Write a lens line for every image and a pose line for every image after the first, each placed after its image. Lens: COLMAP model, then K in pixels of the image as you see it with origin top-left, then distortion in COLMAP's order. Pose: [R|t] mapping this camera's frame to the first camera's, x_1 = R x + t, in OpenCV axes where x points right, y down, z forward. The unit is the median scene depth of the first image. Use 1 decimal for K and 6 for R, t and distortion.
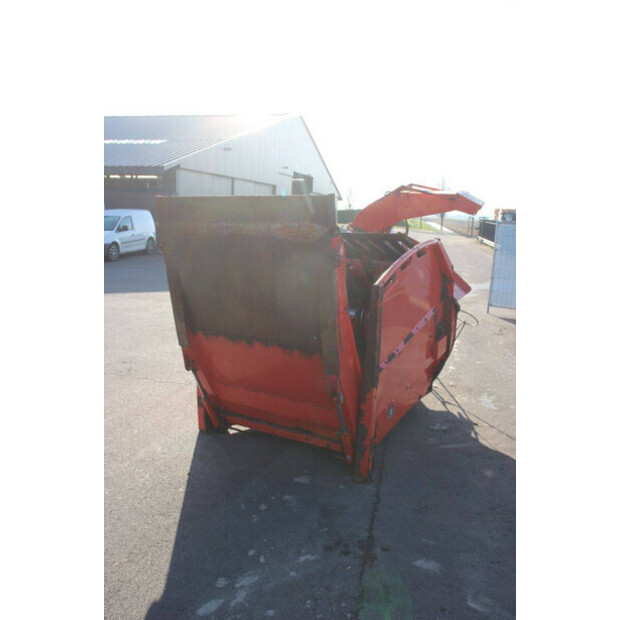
lens RADIAL K [[551.5, 0, 310.0], [0, 551.5, 310.0], [0, 0, 1]] dist [-0.091148, 0.003454]
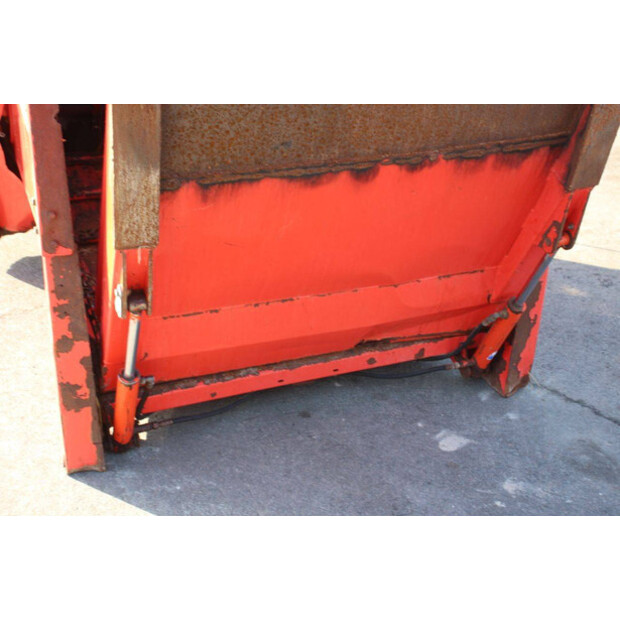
lens RADIAL K [[930.6, 0, 310.0], [0, 930.6, 310.0], [0, 0, 1]] dist [0.165437, 0.025050]
pose [[0.596735, -0.363823, 0.715220, -0.606257], [0.129129, 0.923231, 0.361898, -0.084656], [-0.791980, -0.123602, 0.597905, 0.656270]]
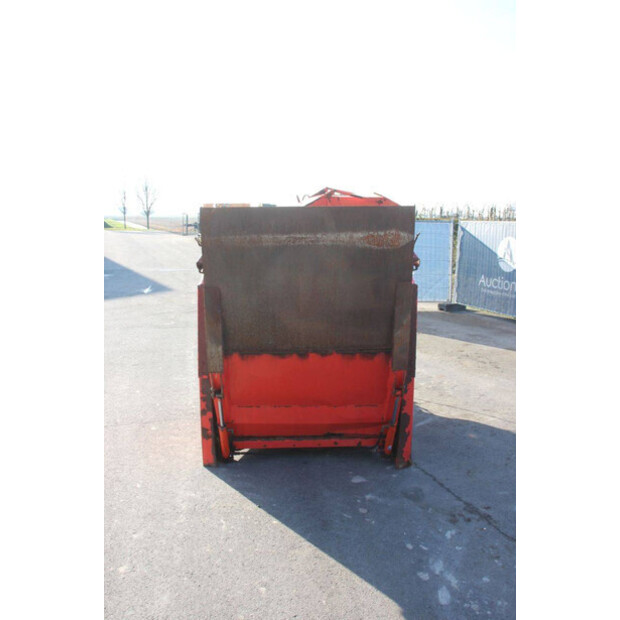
lens RADIAL K [[593.7, 0, 310.0], [0, 593.7, 310.0], [0, 0, 1]] dist [-0.078639, 0.017359]
pose [[0.843813, -0.112807, 0.524646, -0.649191], [0.115987, 0.992885, 0.026937, -0.047855], [-0.523952, 0.038122, 0.850894, 0.092437]]
